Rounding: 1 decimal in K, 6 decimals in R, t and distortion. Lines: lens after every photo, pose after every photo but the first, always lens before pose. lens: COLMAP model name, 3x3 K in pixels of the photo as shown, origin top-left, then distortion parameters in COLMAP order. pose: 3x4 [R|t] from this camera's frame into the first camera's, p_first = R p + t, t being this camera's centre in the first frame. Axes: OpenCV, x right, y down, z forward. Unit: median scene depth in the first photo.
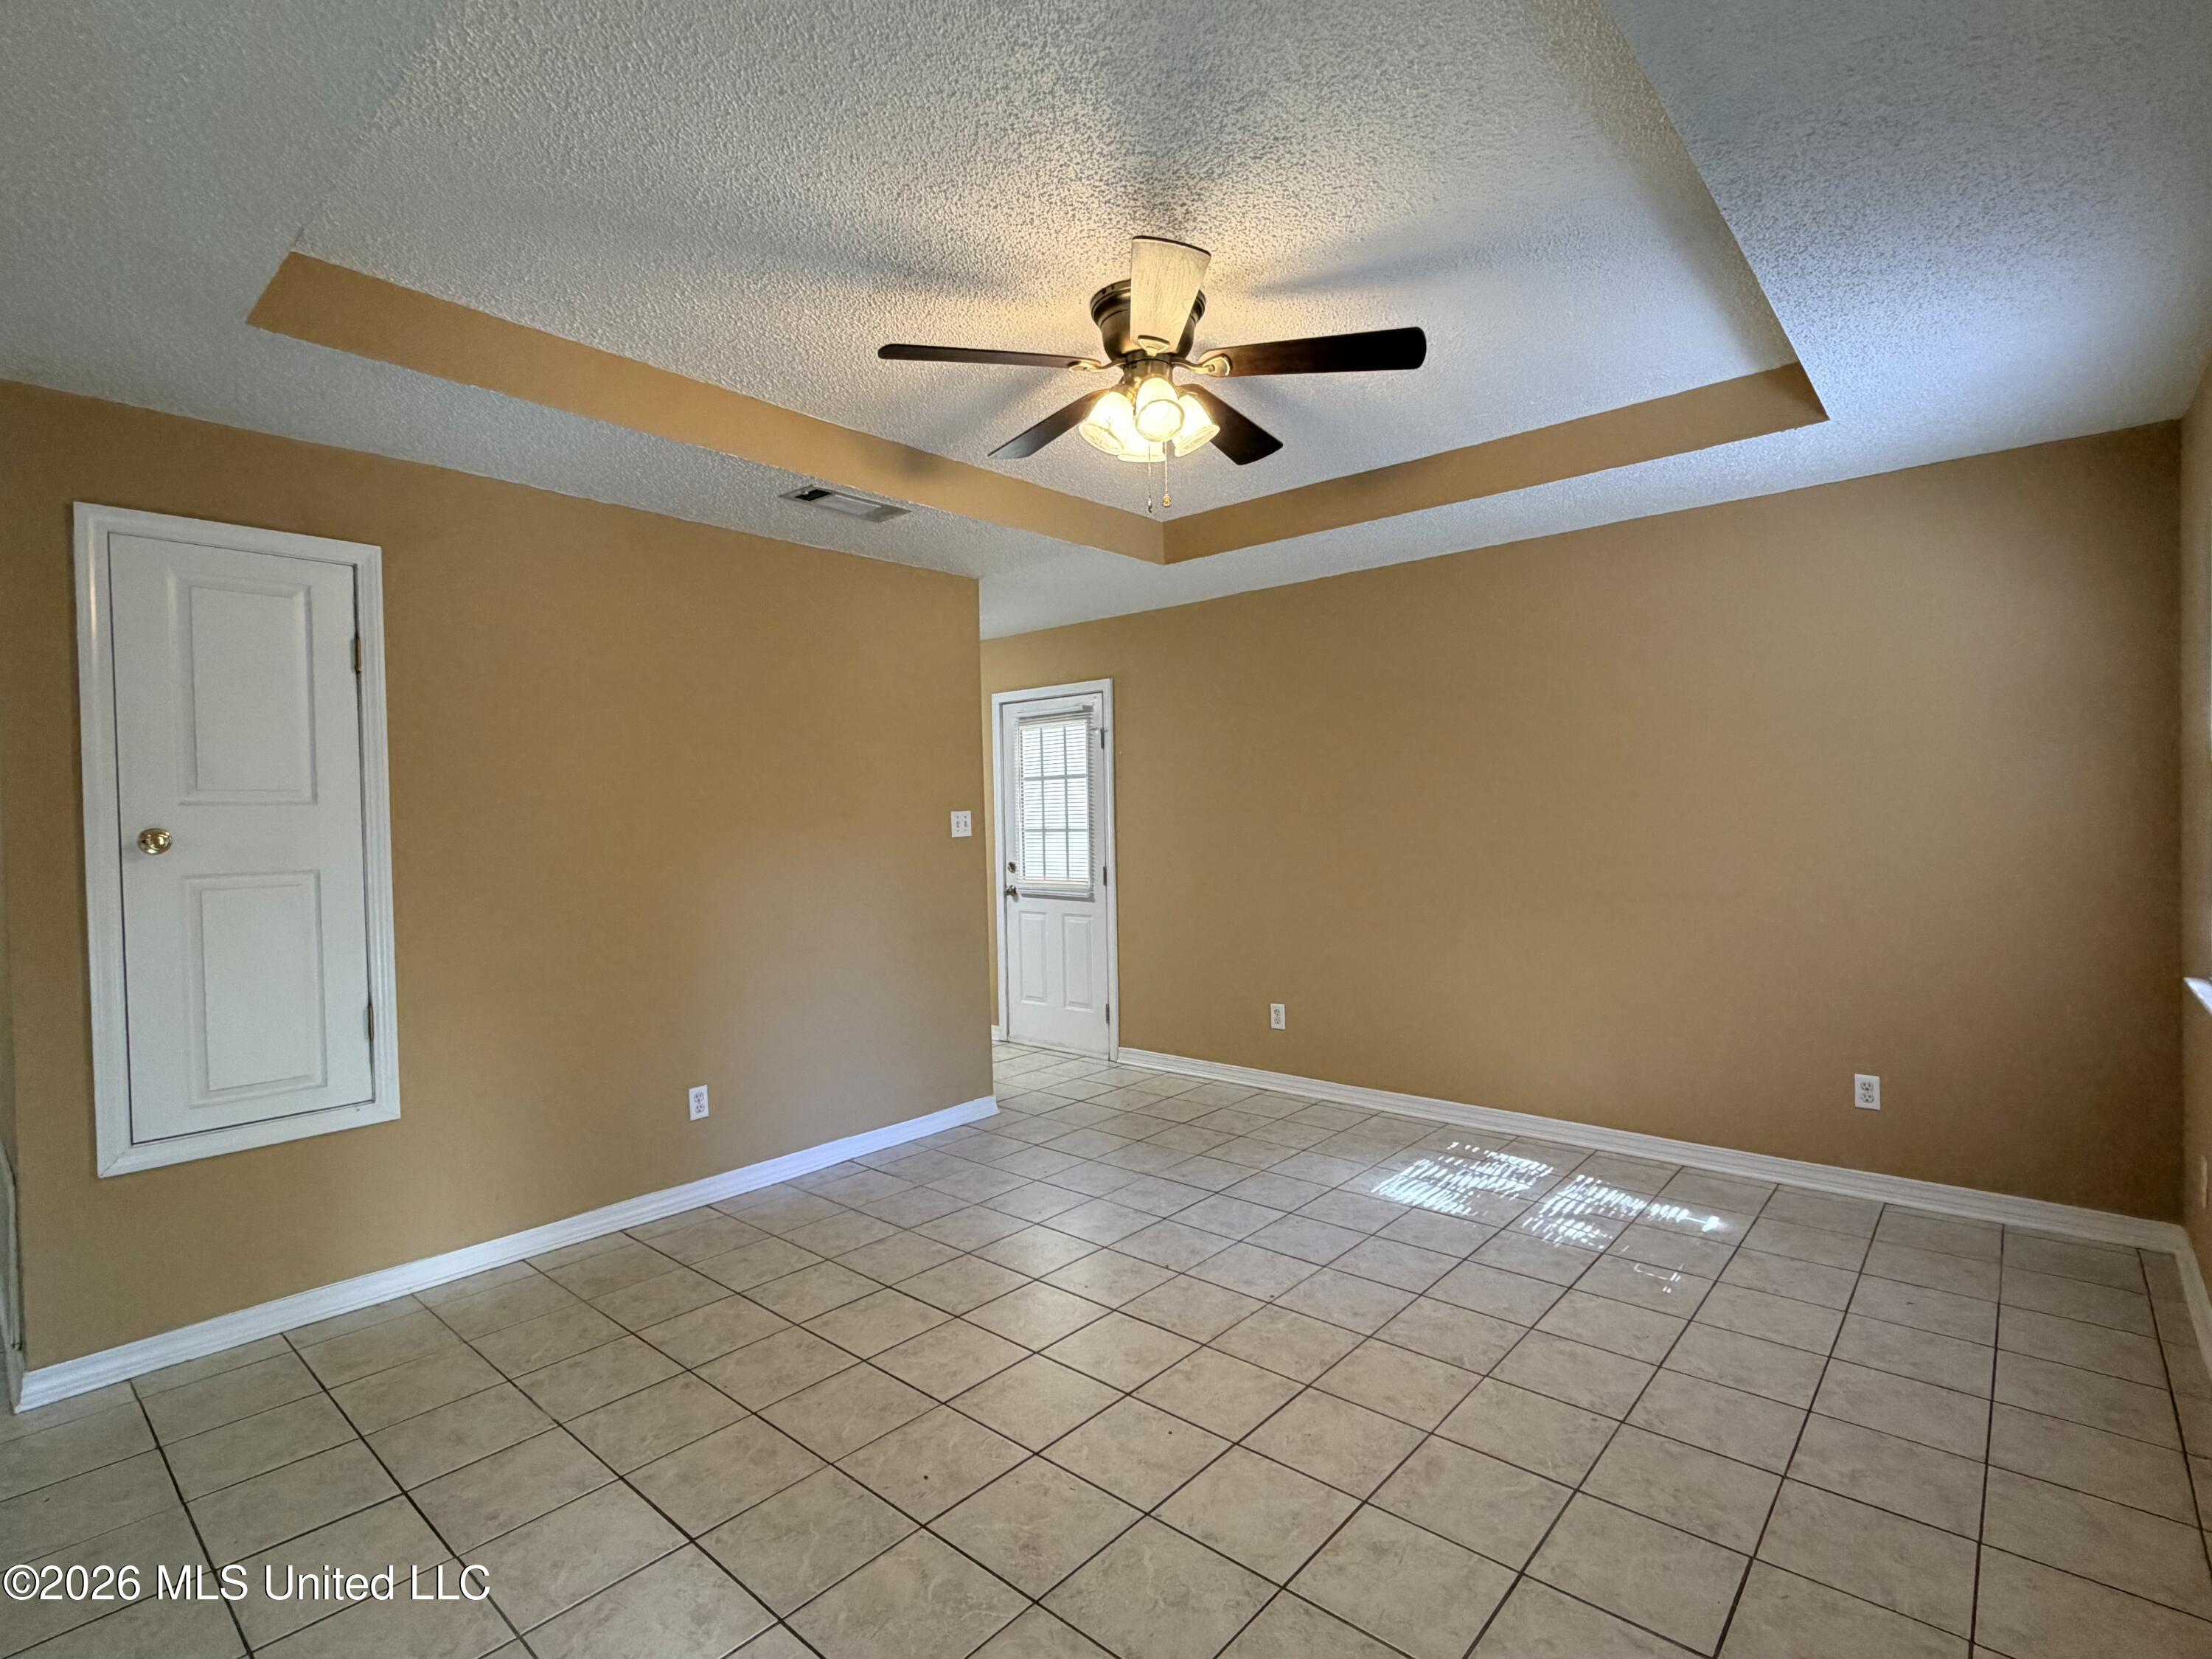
lens RADIAL K [[1059.4, 0, 1103.6], [0, 1059.4, 835.6], [0, 0, 1]] dist [-0.001010, 0.000058]
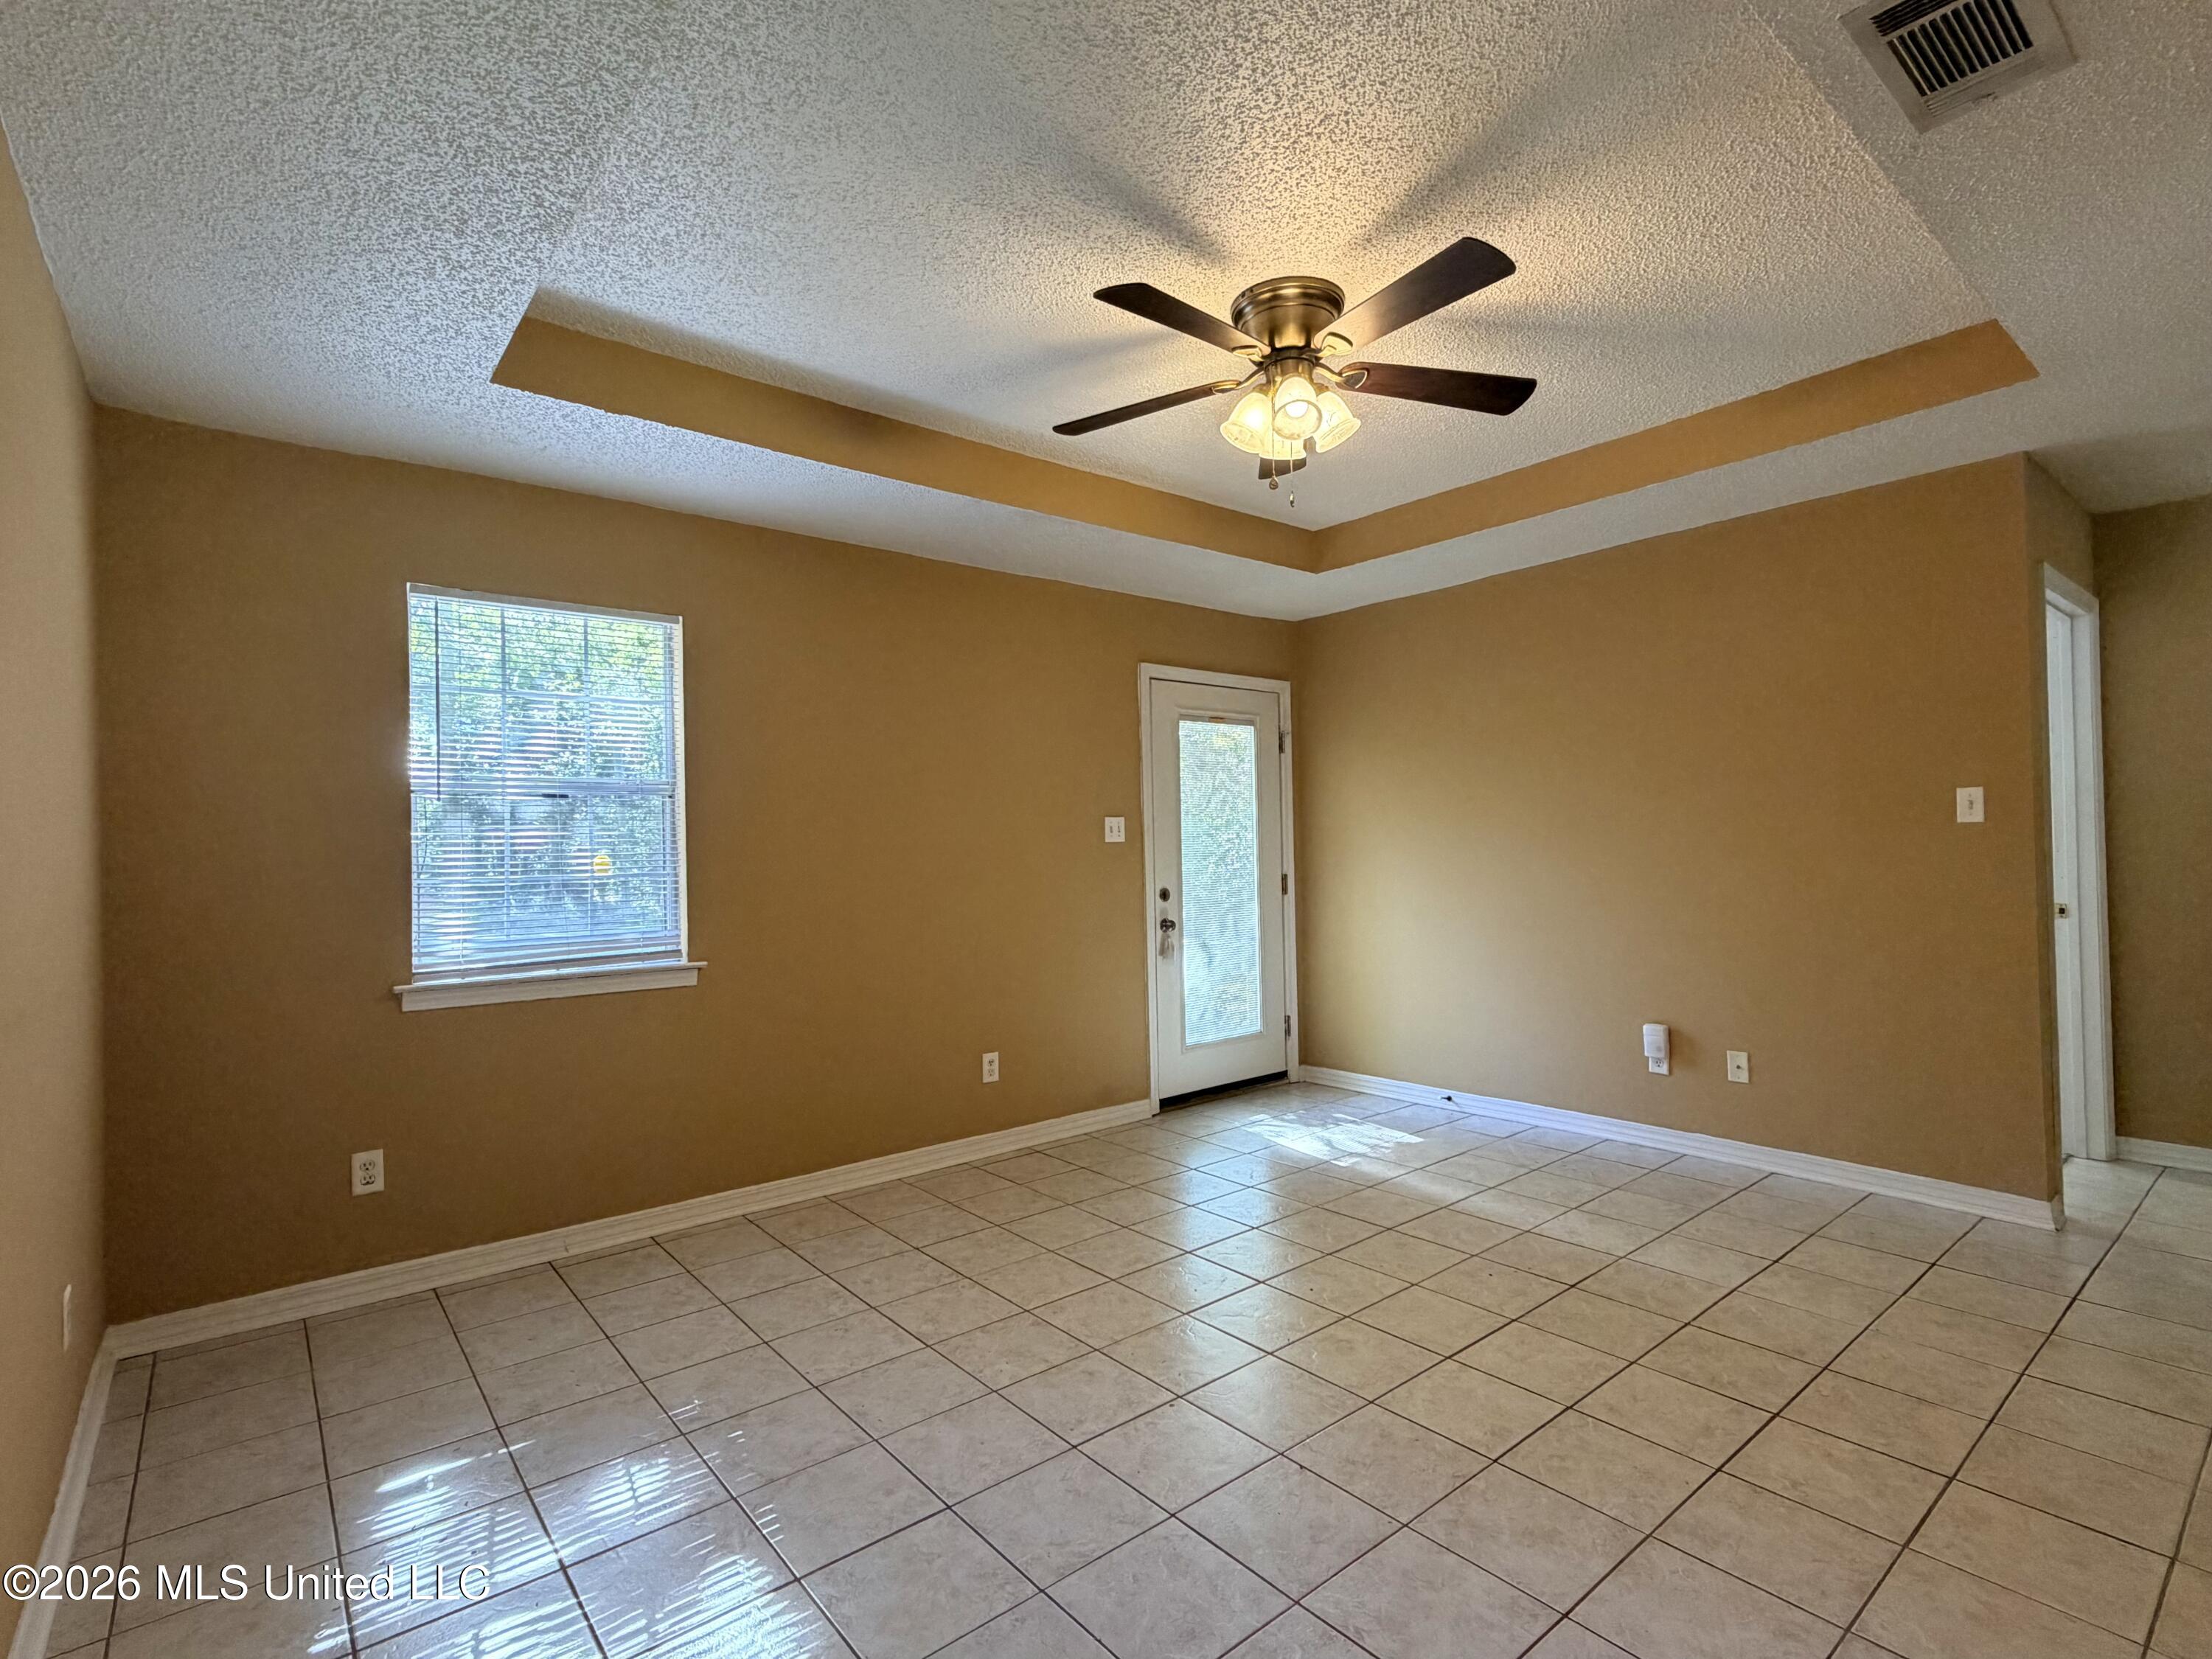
lens RADIAL K [[1059.4, 0, 1103.6], [0, 1059.4, 835.6], [0, 0, 1]] dist [-0.001010, 0.000058]
pose [[-0.985909, 0.041333, 0.162096, 0.048501], [0.042188, 0.999108, 0.001838, -0.000203], [-0.161876, 0.008651, -0.986773, 1.385372]]
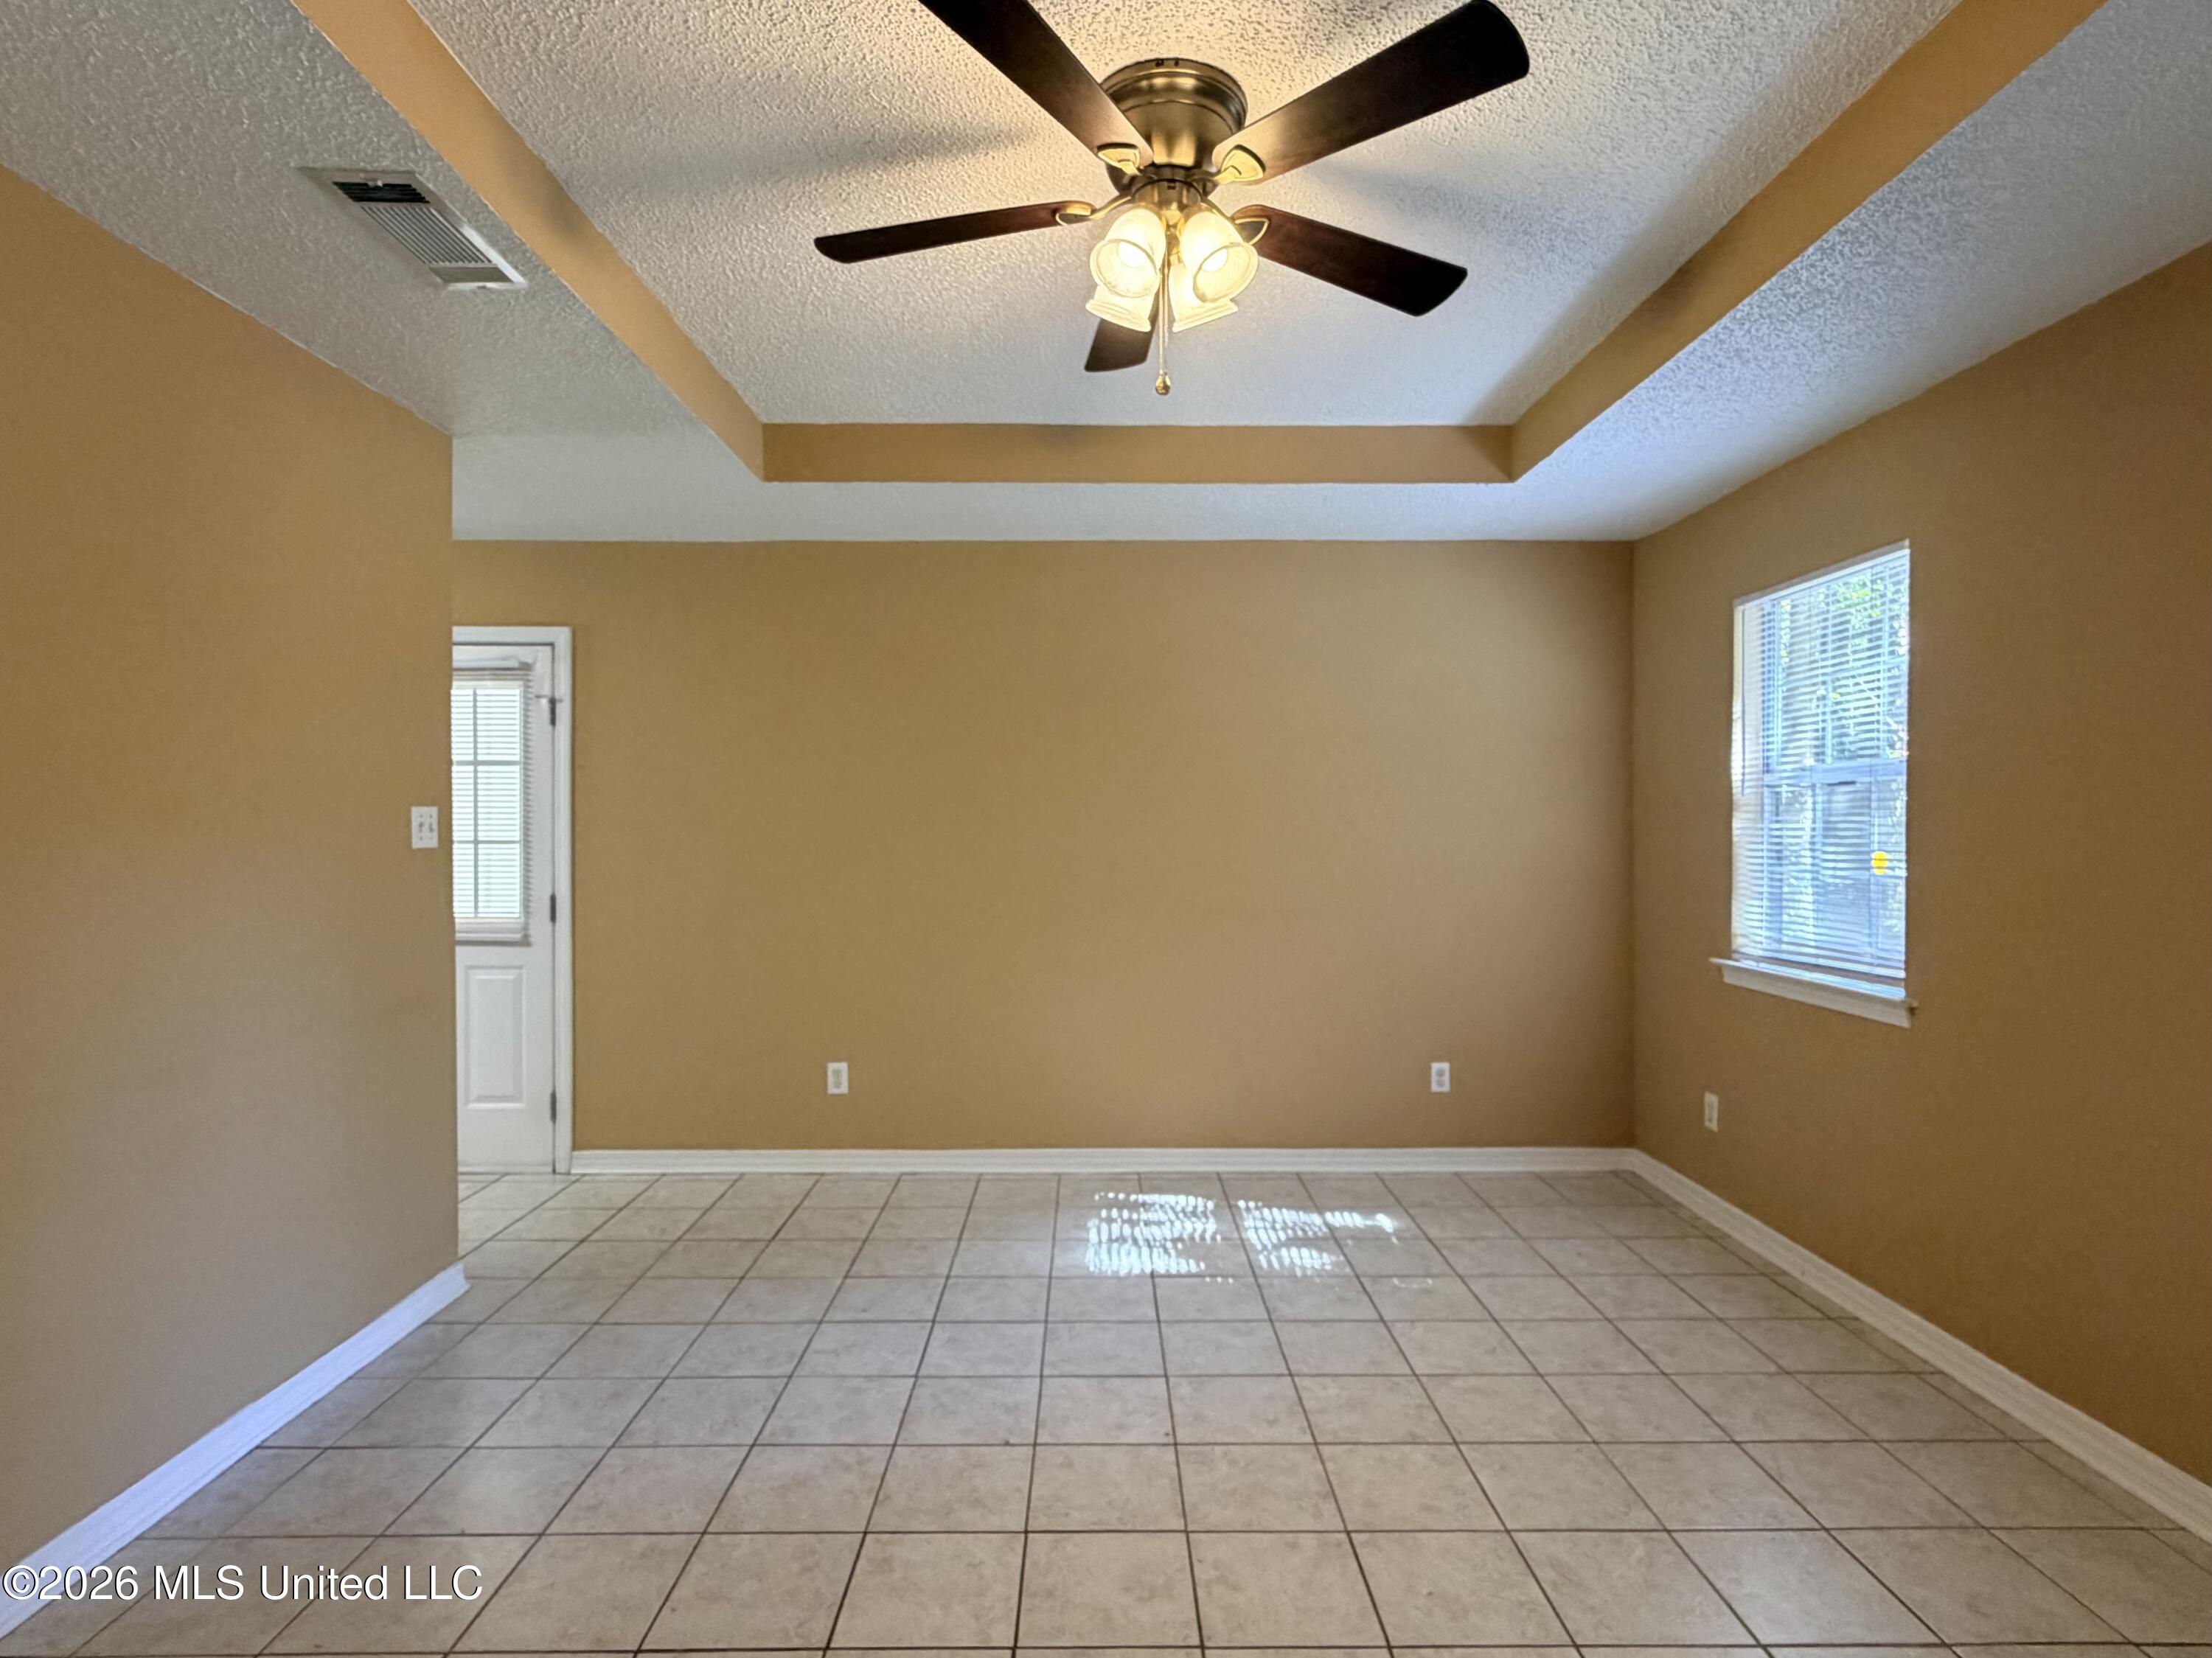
lens RADIAL K [[1122.7, 0, 1107.1], [0, 1122.7, 835.9], [0, 0, 1]] dist [0.001592, 0.000307]
pose [[0.745558, 0.016827, 0.666228, -0.334411], [-0.002935, 0.999754, -0.021966, 0.008701], [-0.666434, 0.014421, 0.745425, 0.312070]]
